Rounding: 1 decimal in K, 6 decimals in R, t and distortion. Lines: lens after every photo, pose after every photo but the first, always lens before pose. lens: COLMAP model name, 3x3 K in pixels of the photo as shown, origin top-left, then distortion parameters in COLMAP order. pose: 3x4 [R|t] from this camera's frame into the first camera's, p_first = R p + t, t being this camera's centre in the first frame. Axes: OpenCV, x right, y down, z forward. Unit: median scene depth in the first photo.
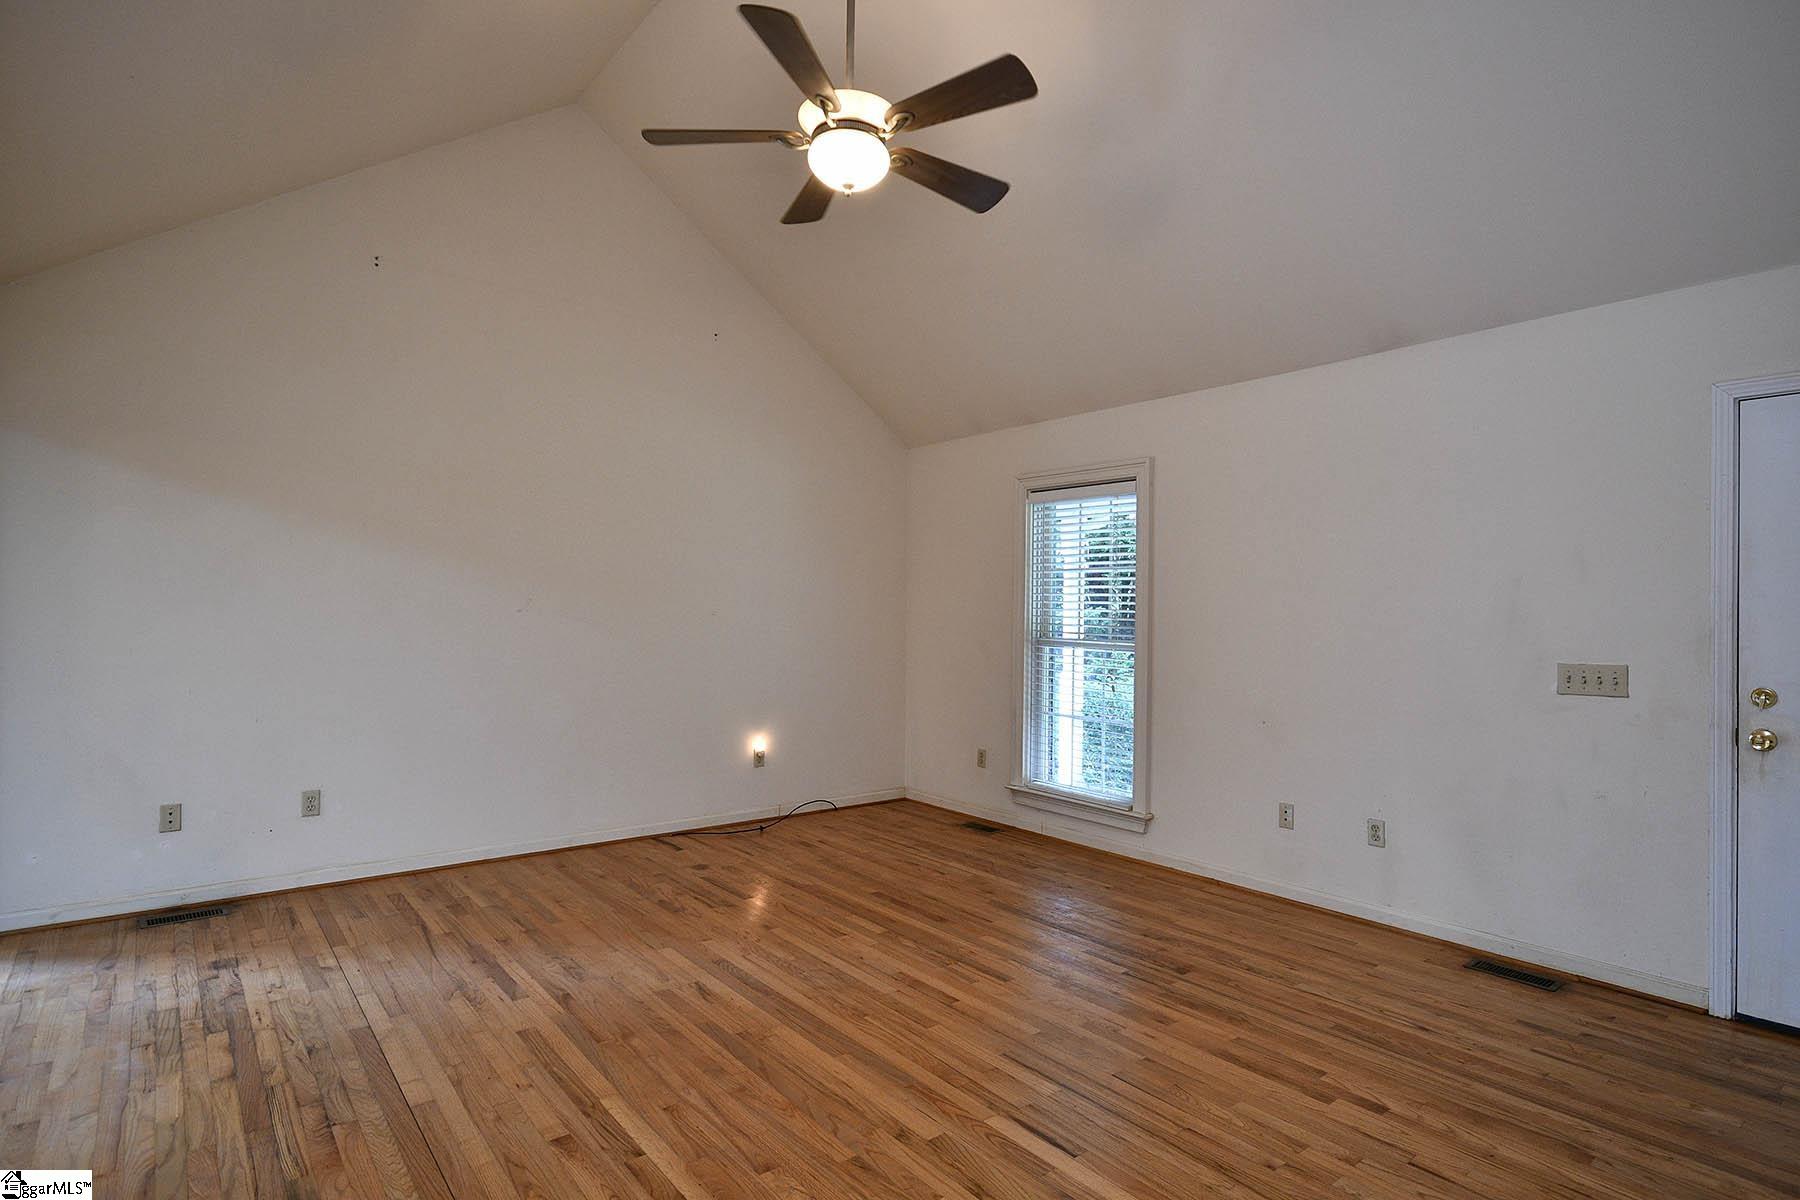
lens RADIAL K [[933.4, 0, 895.1], [0, 933.4, 601.0], [0, 0, 1]] dist [0.002851, 0.000351]
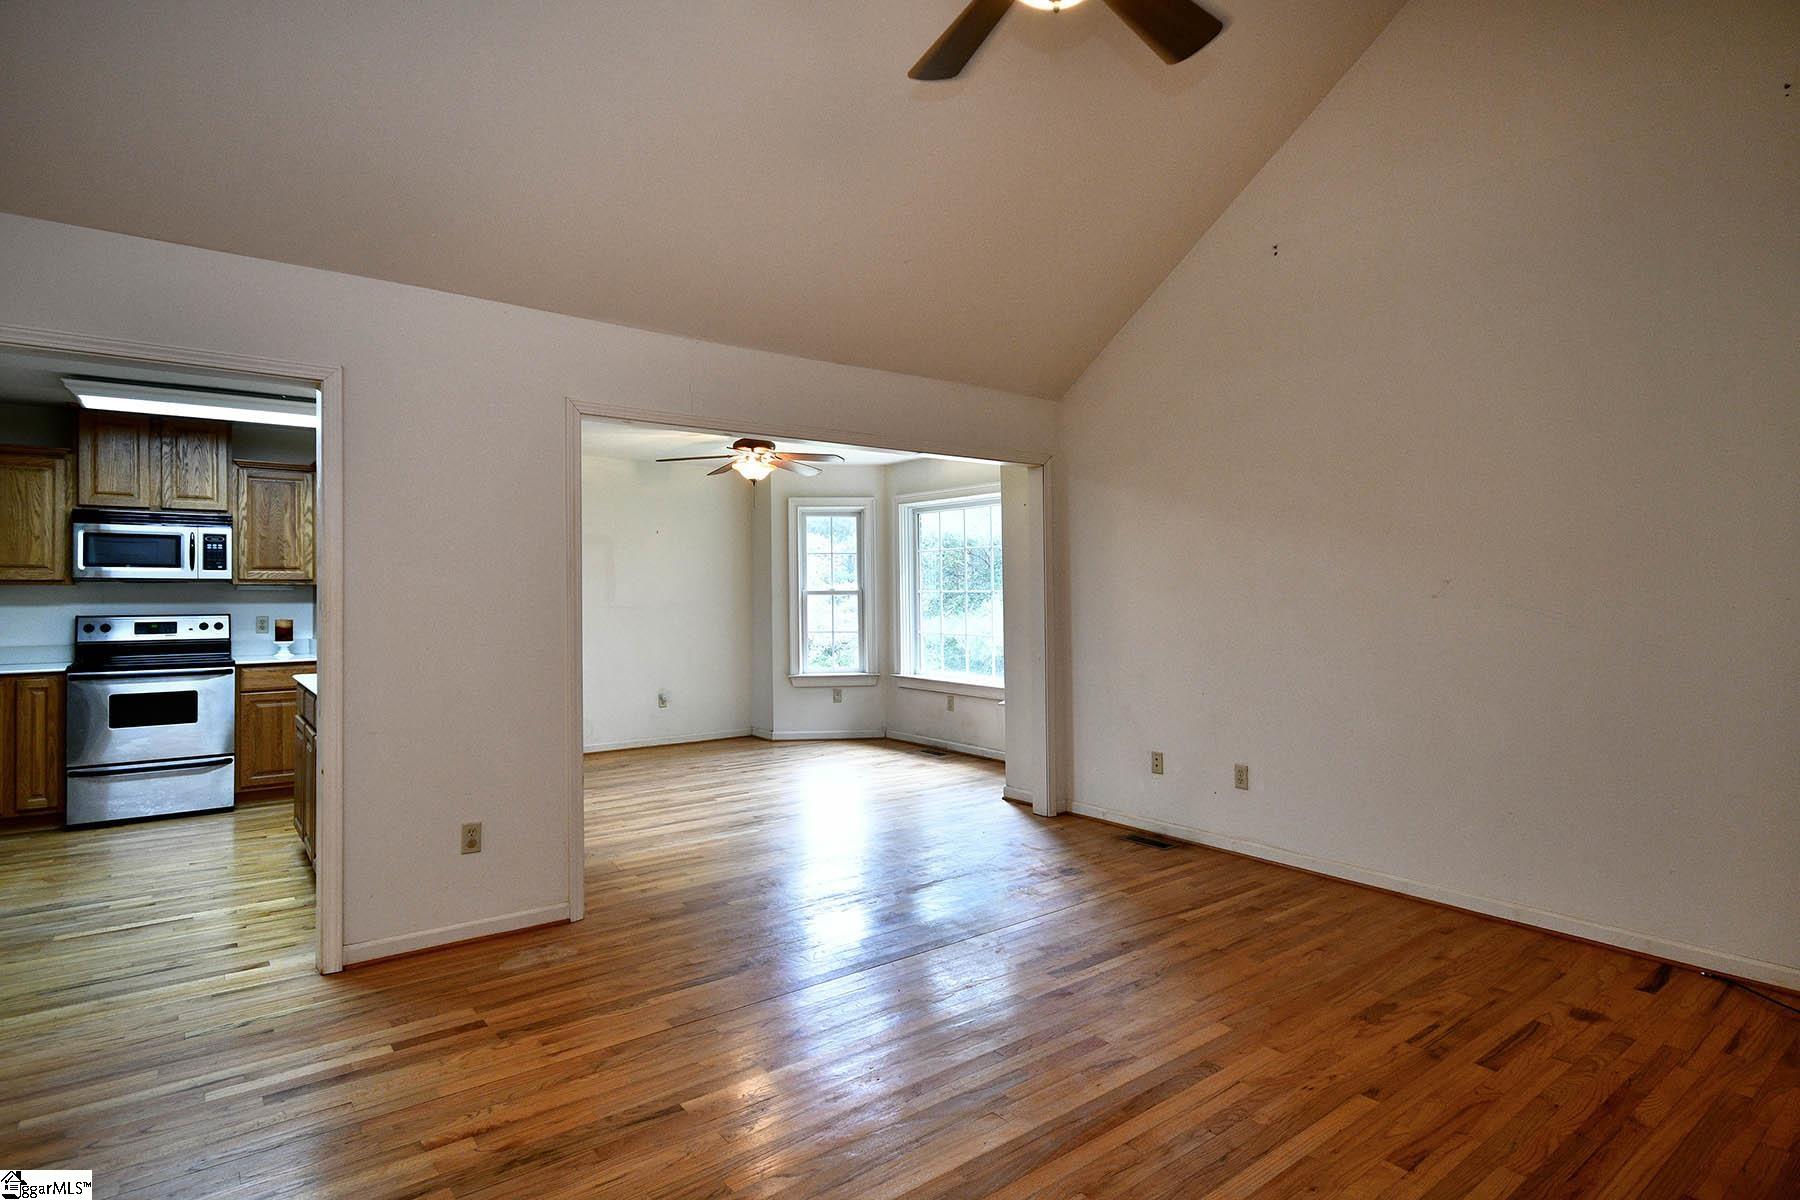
lens RADIAL K [[933.4, 0, 900.3], [0, 933.4, 592.3], [0, 0, 1]] dist [0.002851, 0.000351]
pose [[-0.000424, -0.005841, -0.999983, 0.480557], [0.009432, 0.999938, -0.005845, 0.005611], [0.999955, -0.009434, -0.000369, 0.640643]]
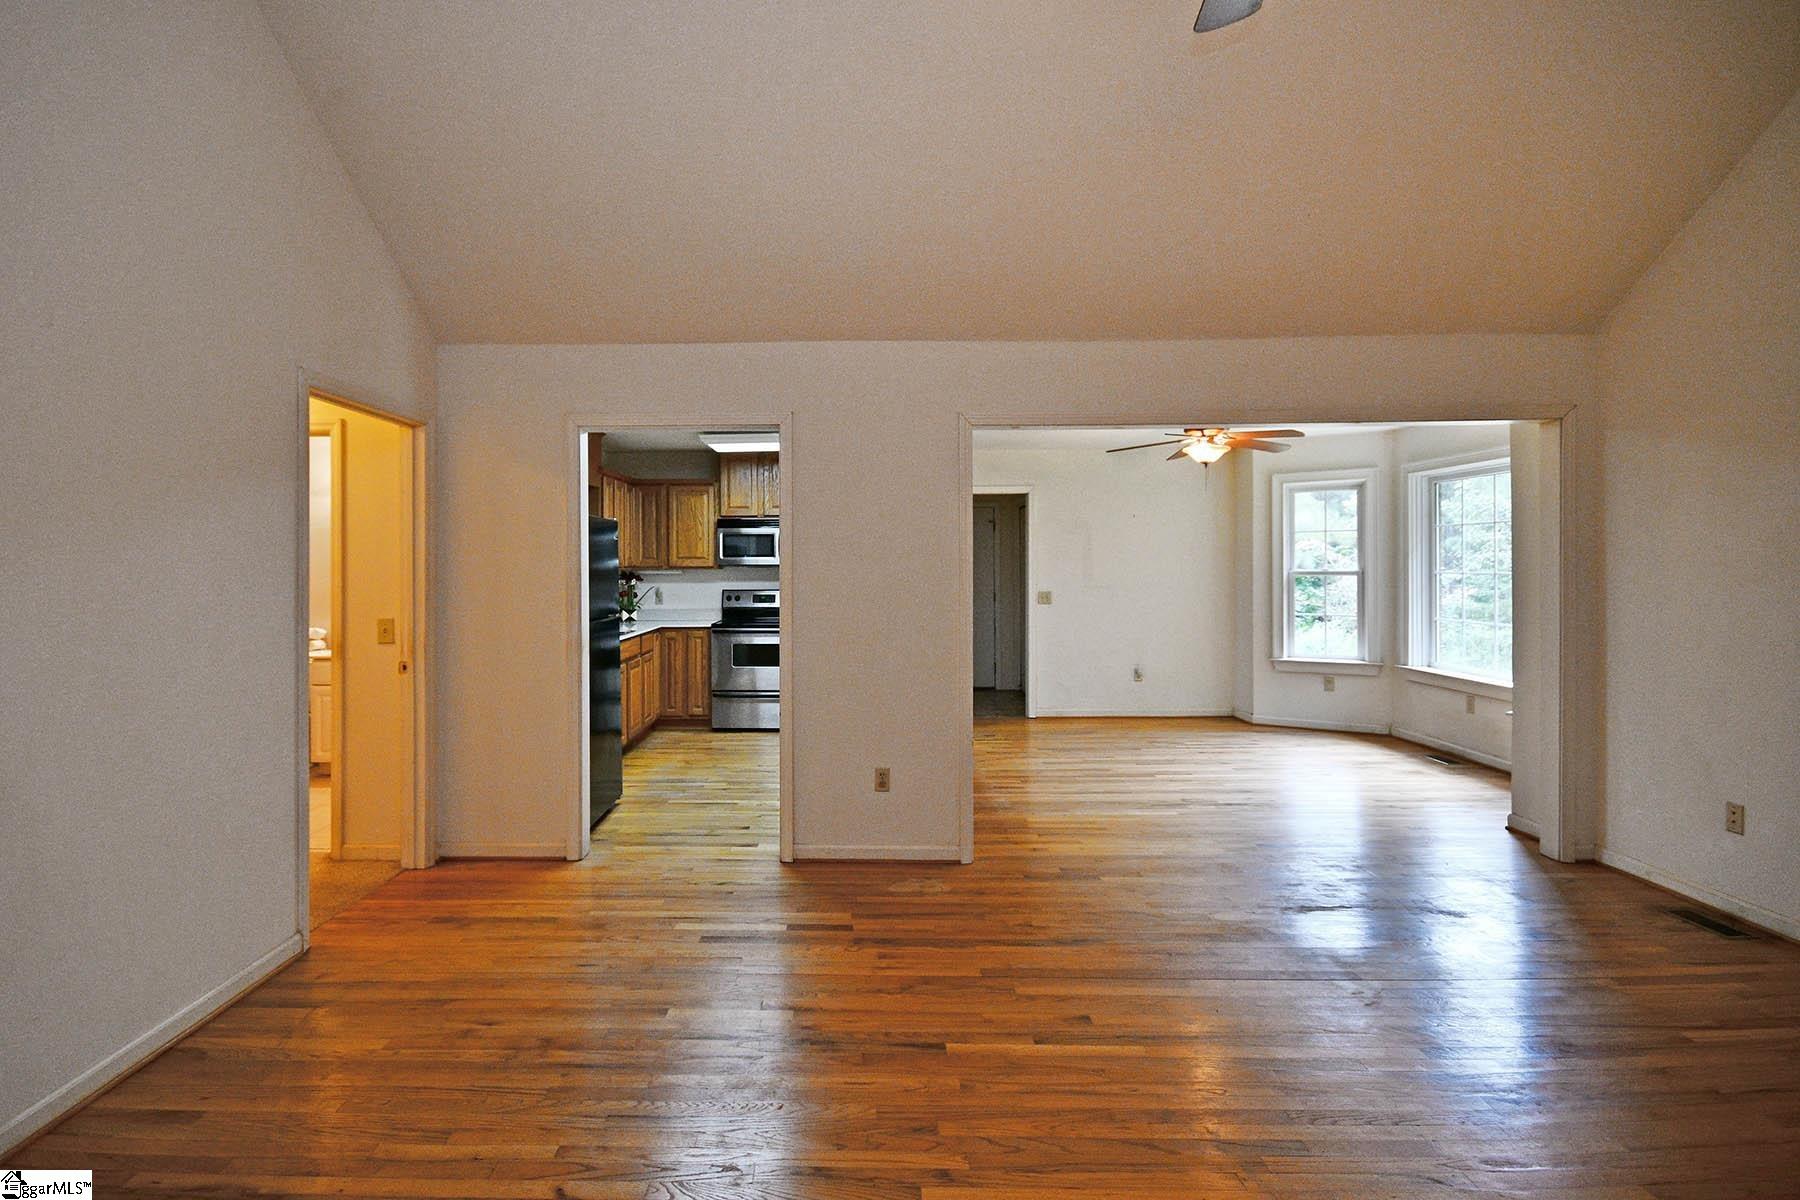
lens RADIAL K [[851.5, 0, 841.0], [0, 851.5, 594.5], [0, 0, 1]] dist [-0.010149, -0.004030]
pose [[-0.632142, 0.023398, -0.774499, 0.401760], [0.006297, 0.999666, 0.025061, -0.013771], [0.774827, 0.010965, -0.632078, 0.819207]]
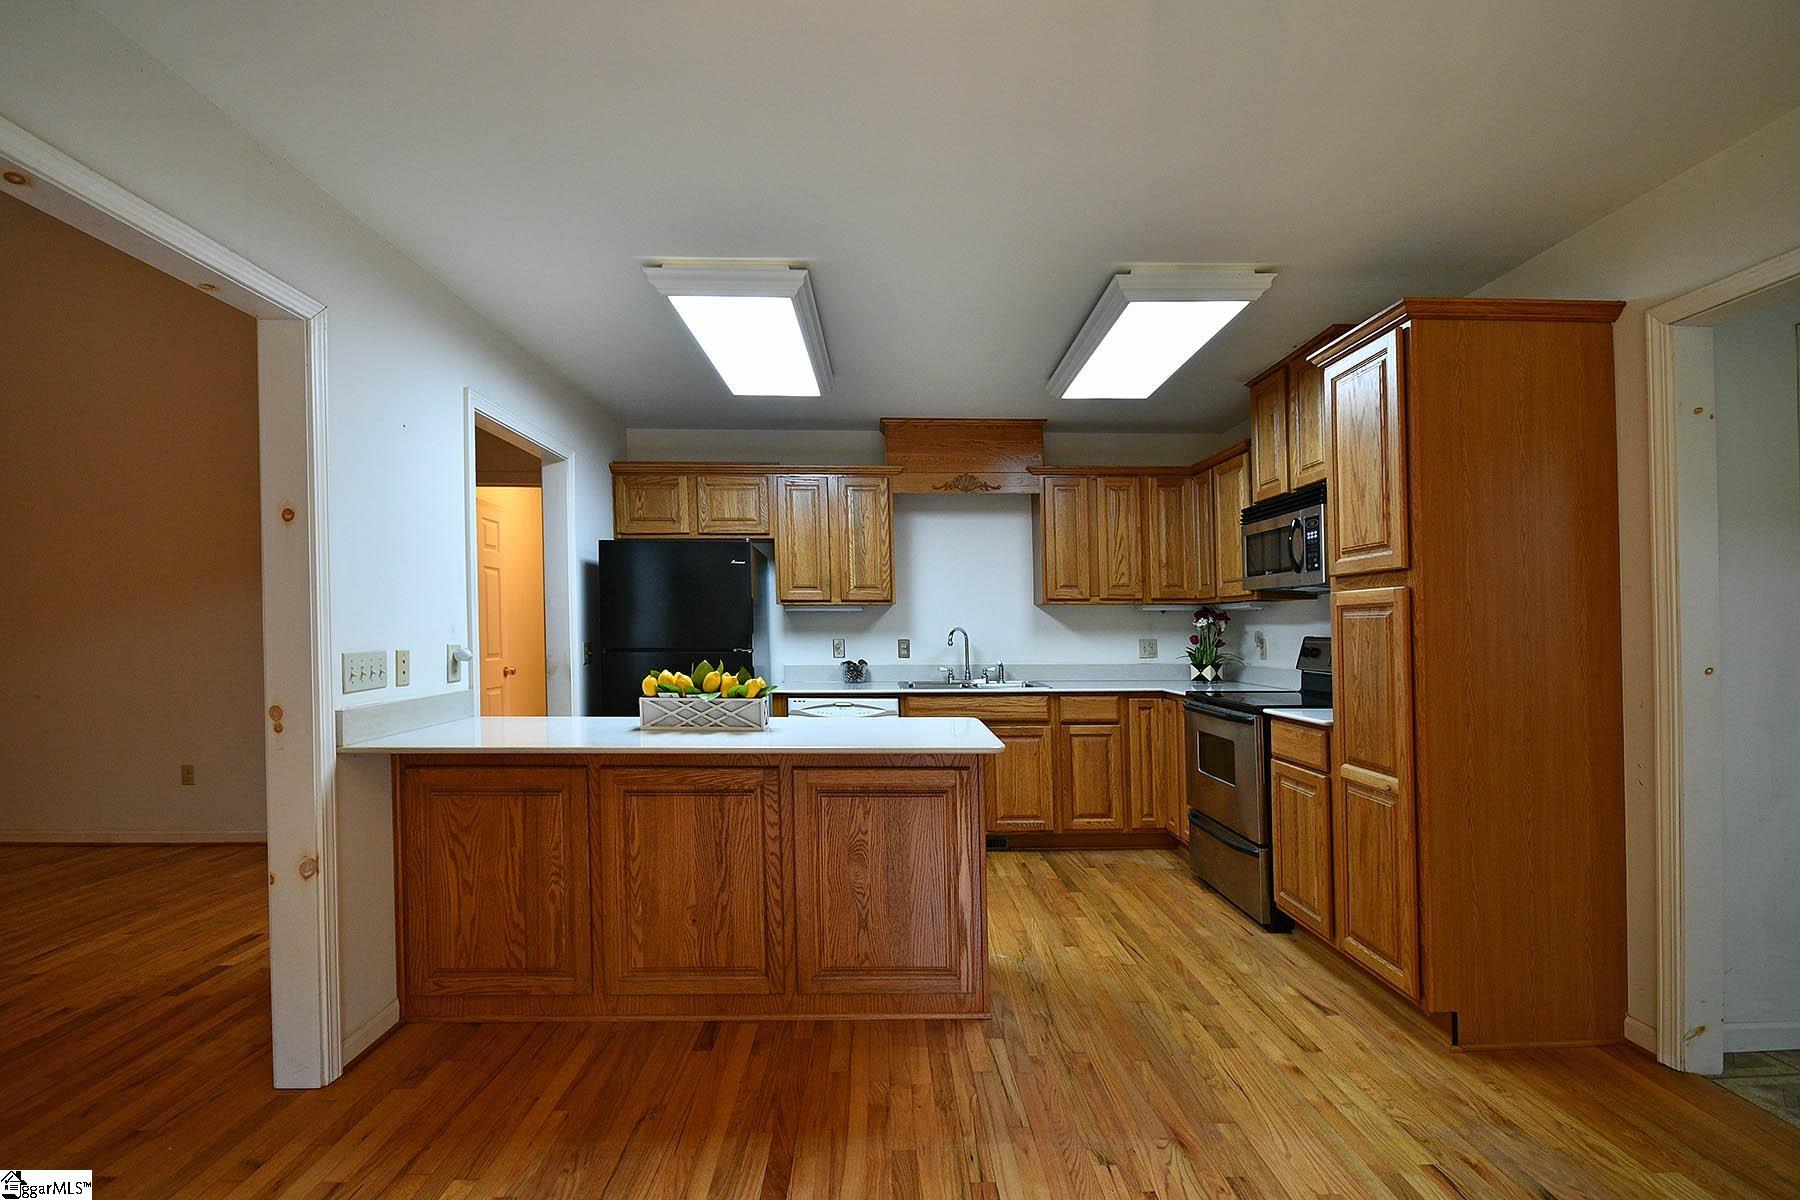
lens RADIAL K [[837.3, 0, 975.7], [0, 837.3, 721.0], [0, 0, 1]] dist [-0.006505, -0.000702]
pose [[-0.816137, -0.068218, 0.573817, -1.108051], [-0.009532, 0.994462, 0.104668, 0.019469], [-0.577779, 0.079954, -0.812268, 0.482744]]
